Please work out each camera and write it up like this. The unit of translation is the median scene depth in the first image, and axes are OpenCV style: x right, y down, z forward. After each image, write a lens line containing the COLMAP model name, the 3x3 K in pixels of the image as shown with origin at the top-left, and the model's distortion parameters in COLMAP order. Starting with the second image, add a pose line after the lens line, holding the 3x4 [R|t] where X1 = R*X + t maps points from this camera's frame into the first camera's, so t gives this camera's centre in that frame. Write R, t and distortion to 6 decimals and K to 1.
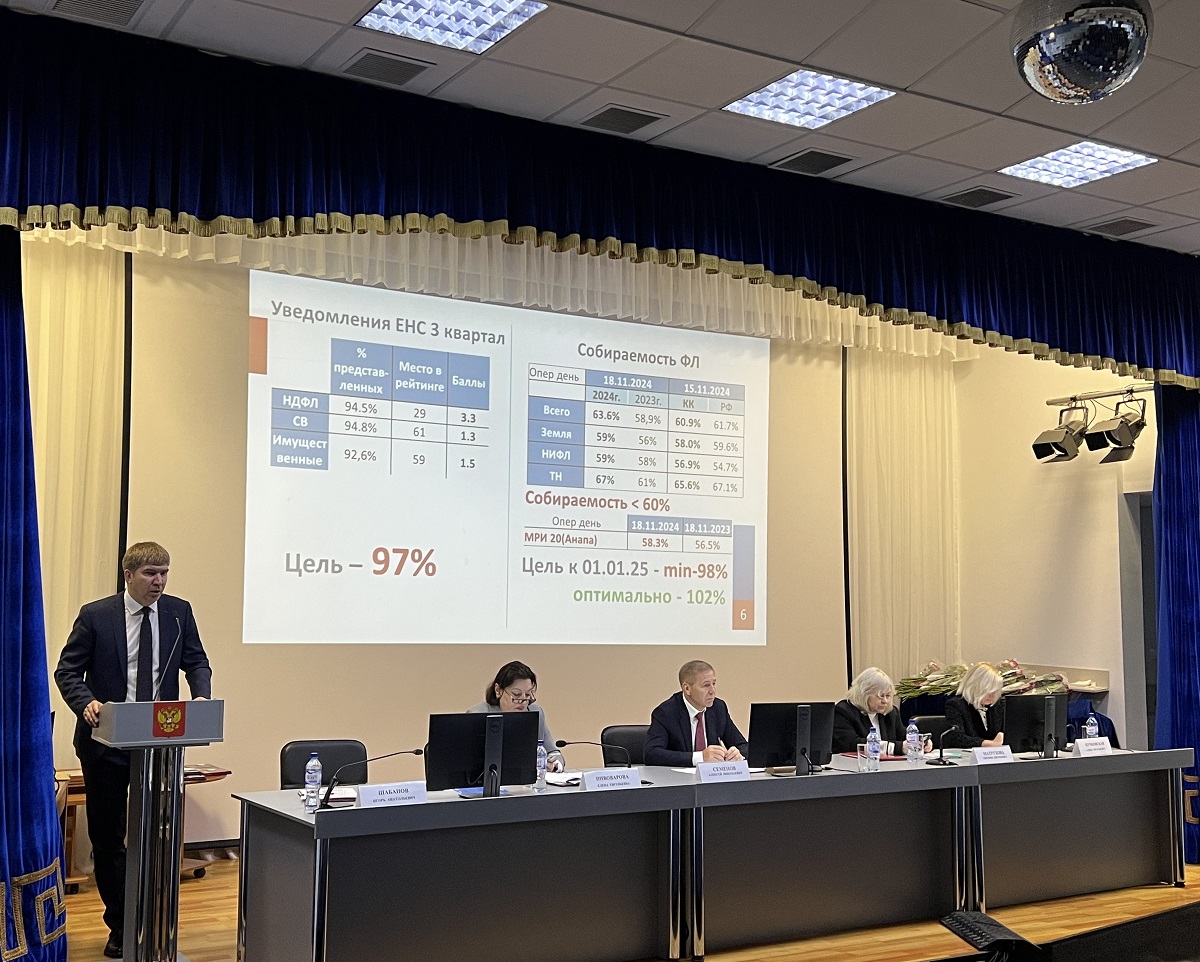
lens RADIAL K [[1422.3, 0, 600.0], [0, 1422.3, 481.0], [0, 0, 1]] dist [0.149660, -0.299097]
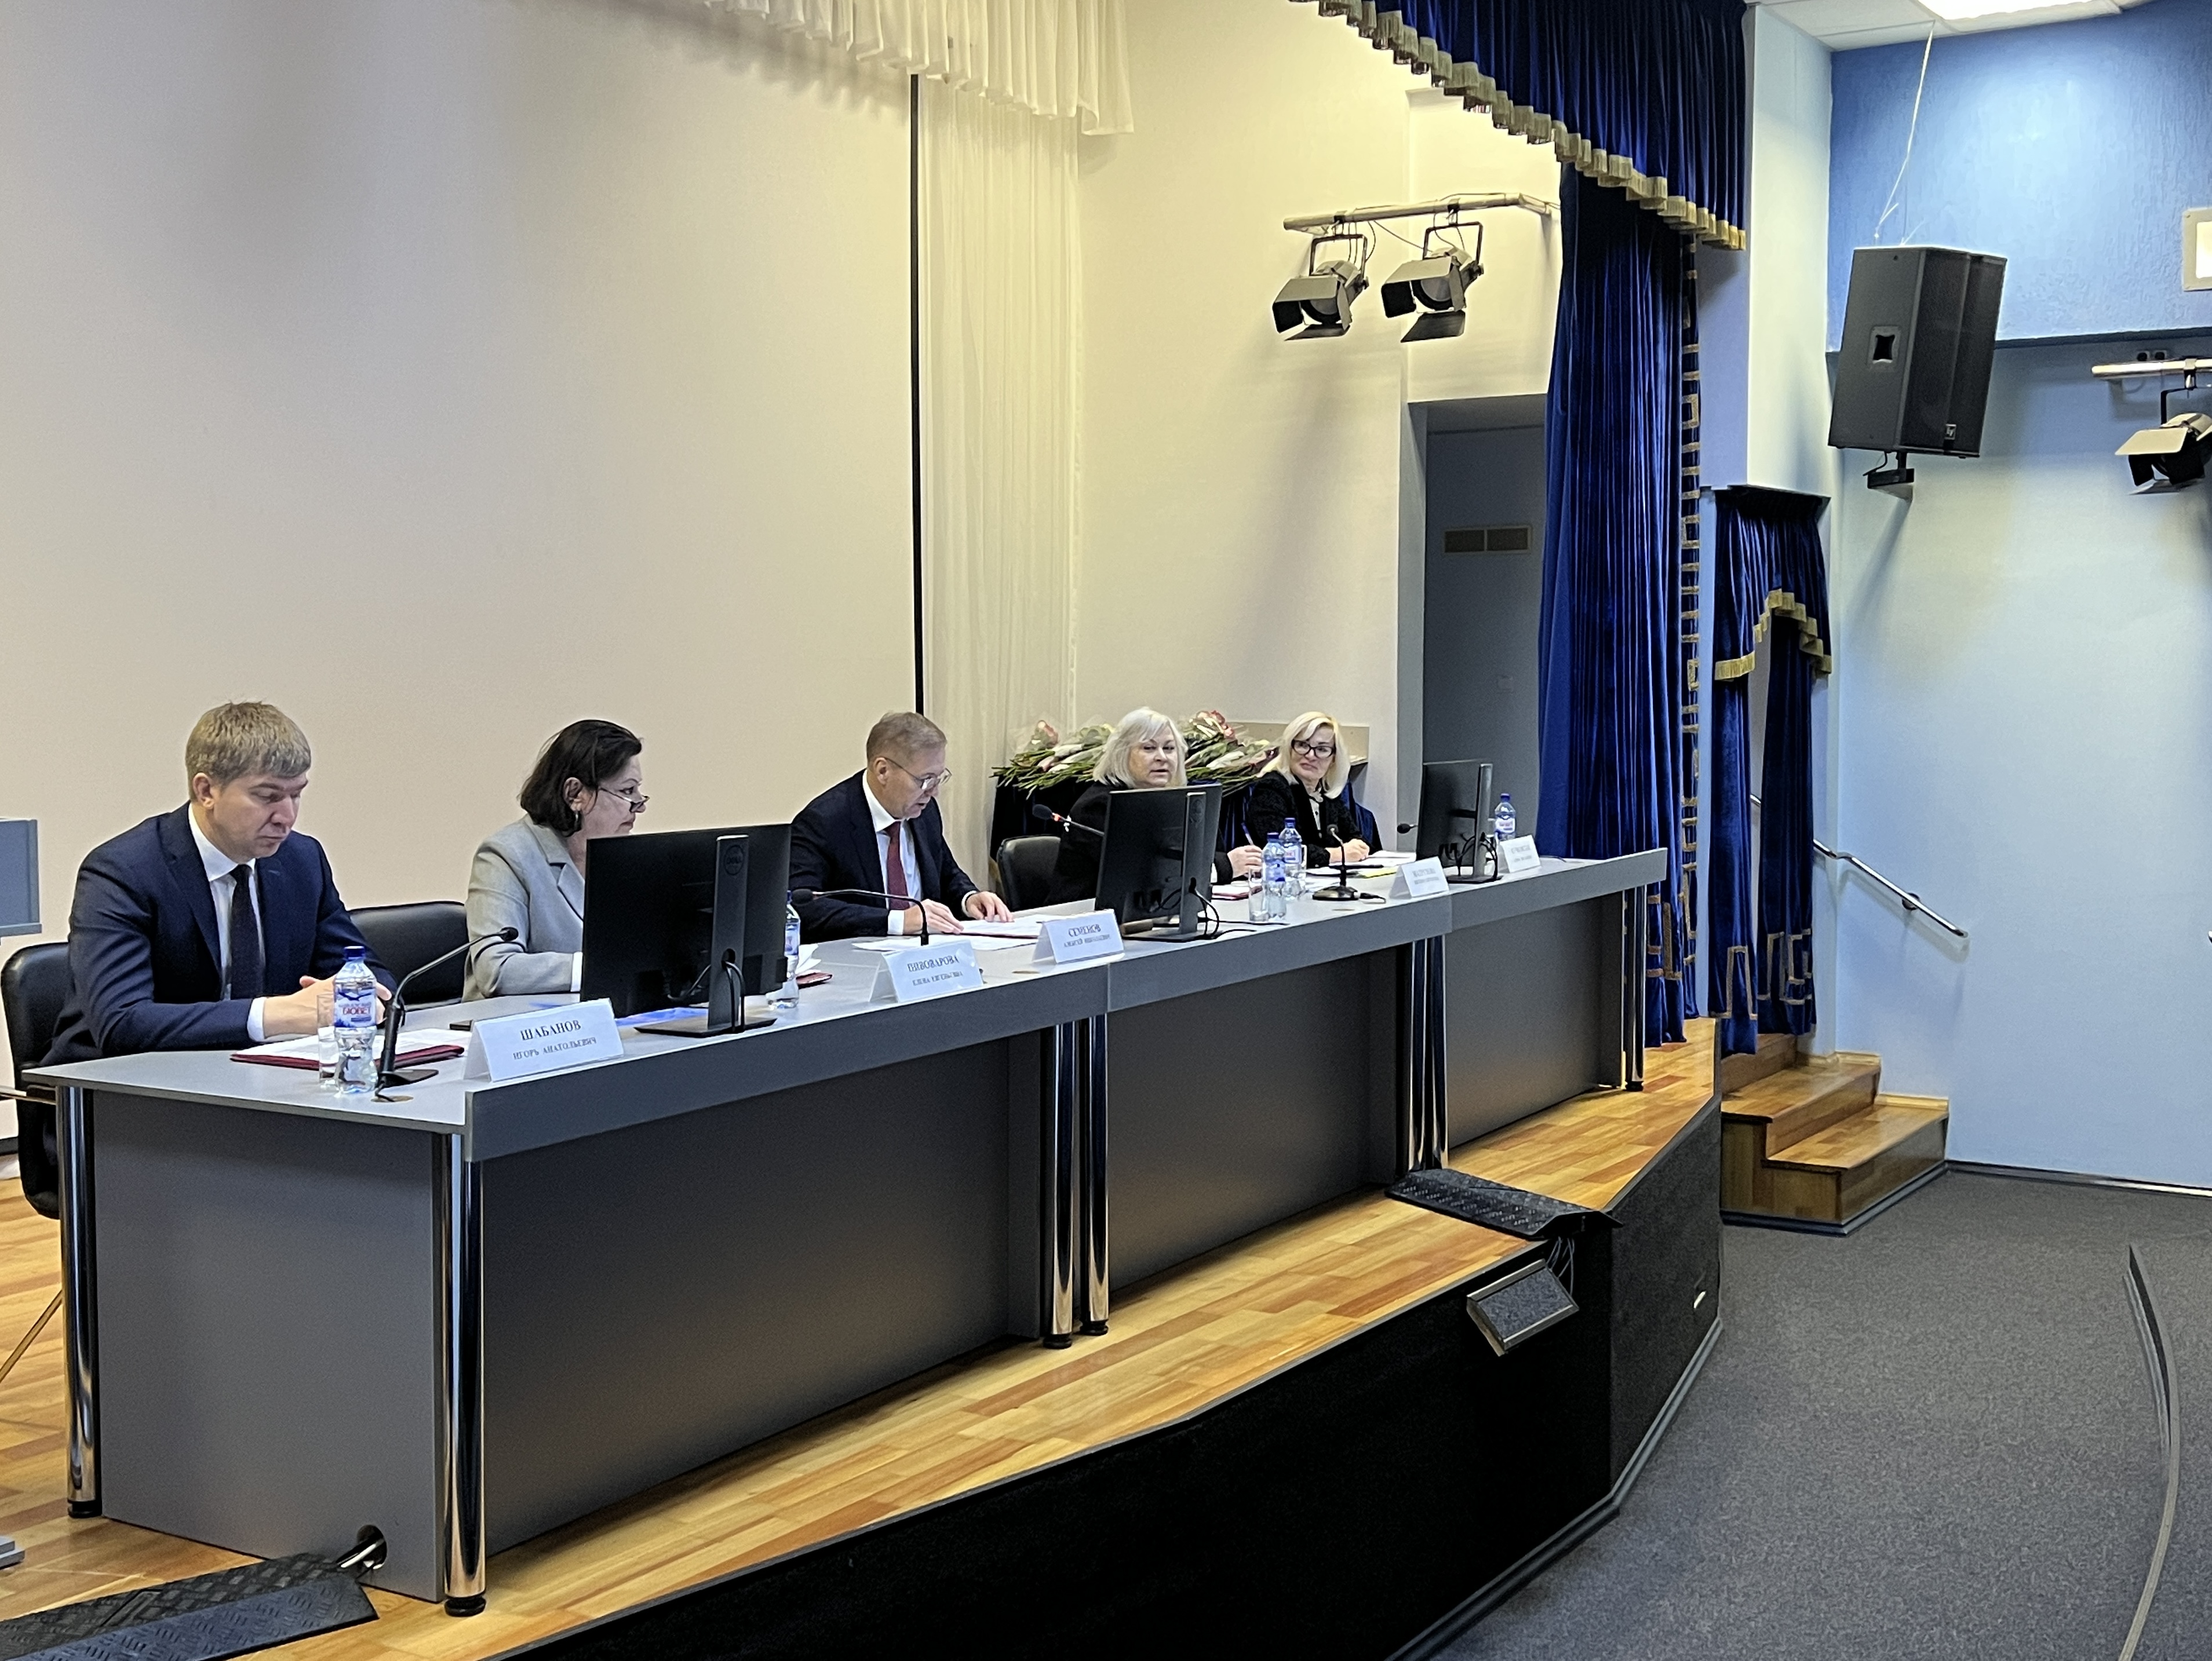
lens RADIAL K [[2563.9, 0, 1106.0], [0, 2563.9, 830.5], [0, 0, 1]] dist [0.108411, -0.410956]
pose [[0.884589, -0.043539, 0.464336, -0.197942], [-0.026010, 0.989478, 0.142329, 0.033176], [-0.465646, -0.137979, 0.874148, 0.183430]]
